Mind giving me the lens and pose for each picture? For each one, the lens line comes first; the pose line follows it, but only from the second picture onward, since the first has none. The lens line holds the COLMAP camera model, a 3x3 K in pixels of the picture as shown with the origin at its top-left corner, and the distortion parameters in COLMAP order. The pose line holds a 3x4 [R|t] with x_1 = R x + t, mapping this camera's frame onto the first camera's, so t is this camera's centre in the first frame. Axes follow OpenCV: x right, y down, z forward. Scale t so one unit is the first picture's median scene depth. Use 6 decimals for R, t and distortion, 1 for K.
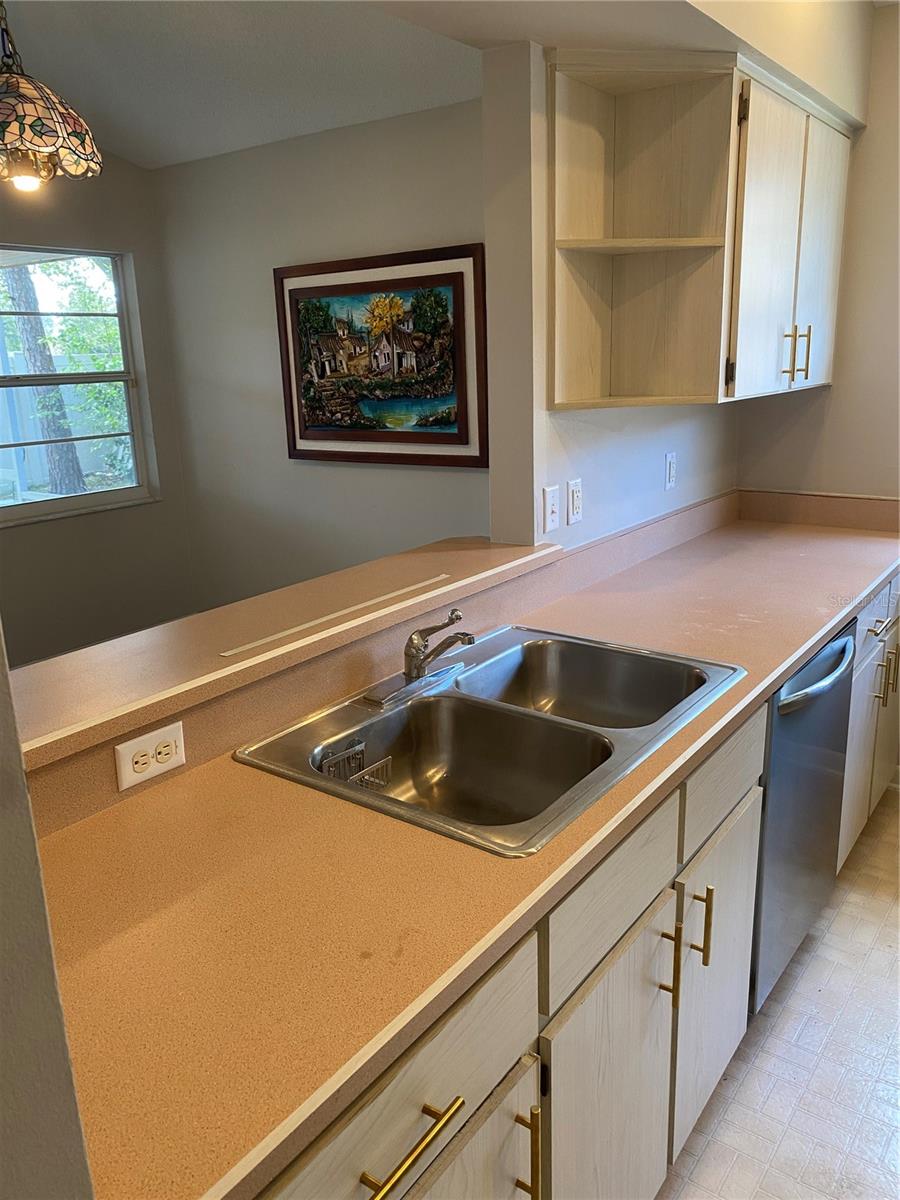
lens RADIAL K [[916.8, 0, 450.0], [0, 916.8, 600.0], [0, 0, 1]] dist [0.007679, -0.008443]
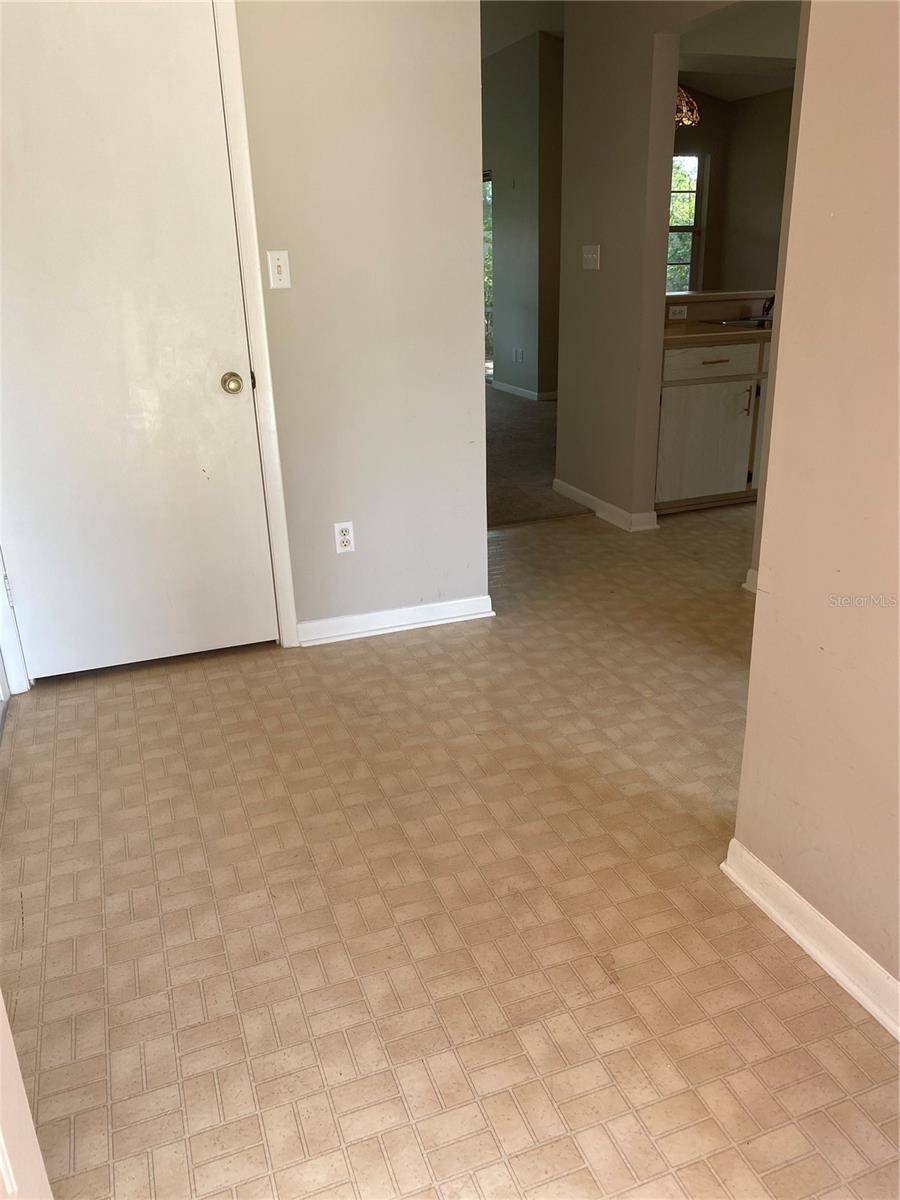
lens RADIAL K [[916.8, 0, 450.0], [0, 916.8, 600.0], [0, 0, 1]] dist [0.007679, -0.008443]
pose [[0.836790, 0.203629, -0.508249, 0.395445], [-0.146967, 0.977738, 0.149760, 0.345140], [0.527430, -0.050622, 0.848089, -1.034693]]
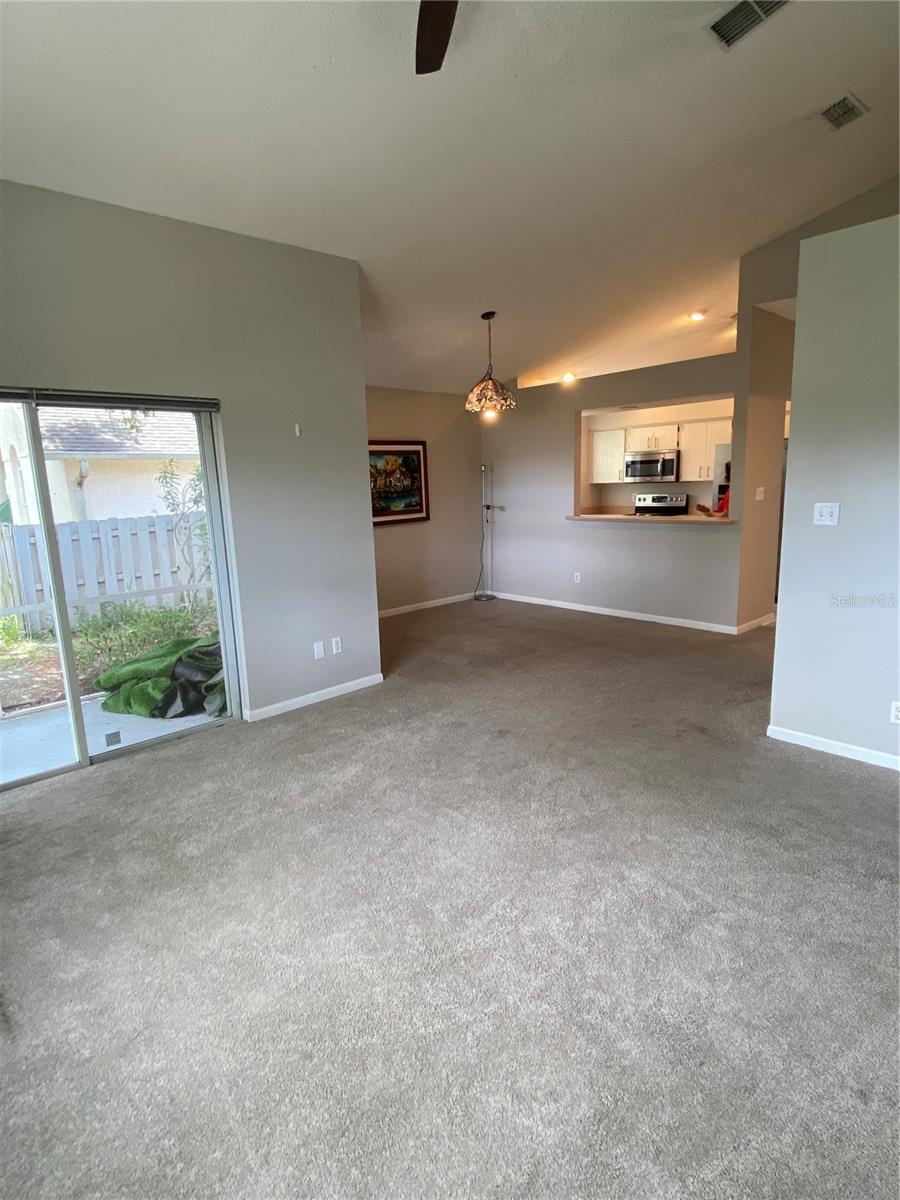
lens RADIAL K [[620.2, 0, 450.0], [0, 620.2, 600.0], [0, 0, 1]] dist [0.066310, -0.000034]
pose [[0.205175, -0.171506, 0.963581, -1.710659], [0.273536, 0.955343, 0.111796, -0.101509], [-0.939724, 0.240637, 0.242926, 0.520702]]
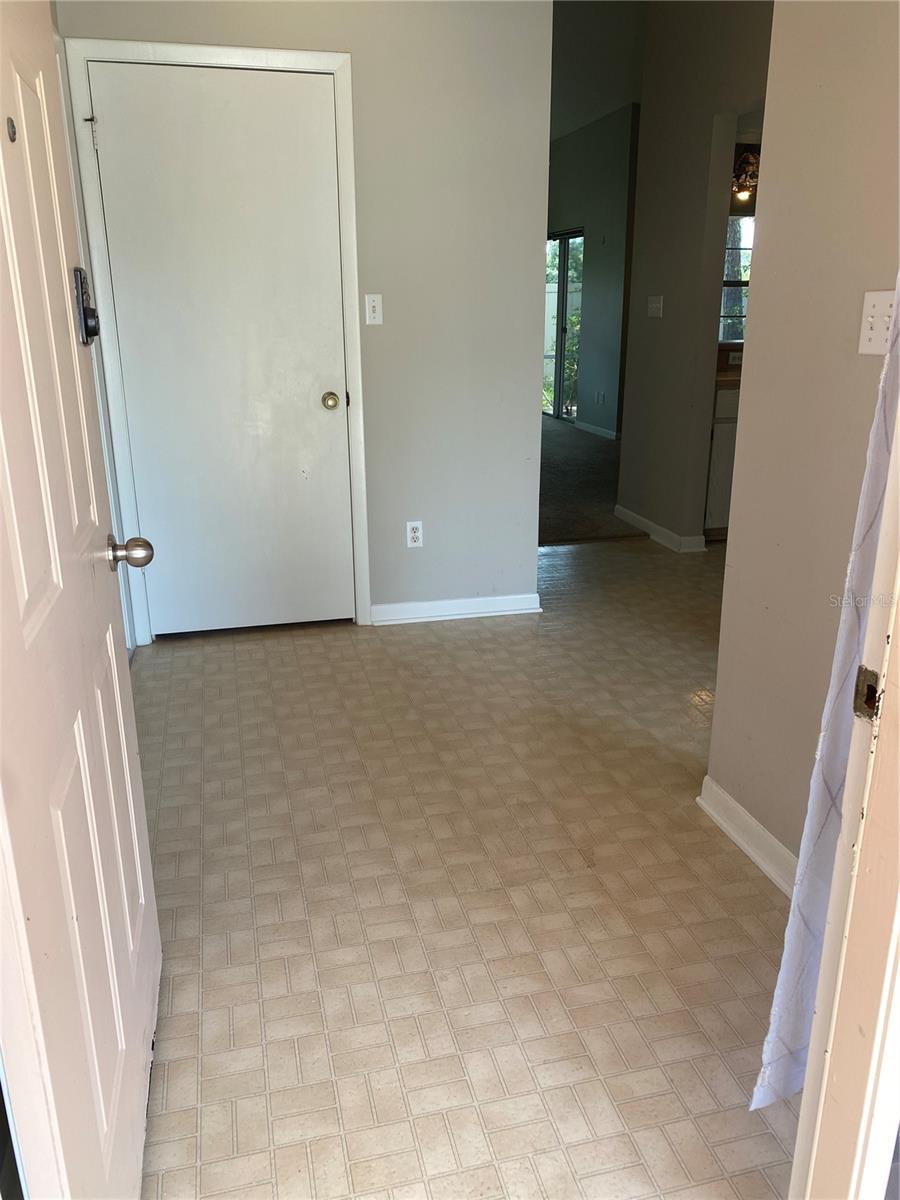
lens RADIAL K [[908.1, 0, 427.4], [0, 908.1, 592.9], [0, 0, 1]] dist [0.134823, -0.308870]
pose [[0.756263, 0.221830, -0.615514, 0.522949], [-0.189711, 0.974701, 0.118188, 0.374607], [0.626160, 0.027388, 0.779213, -1.142865]]
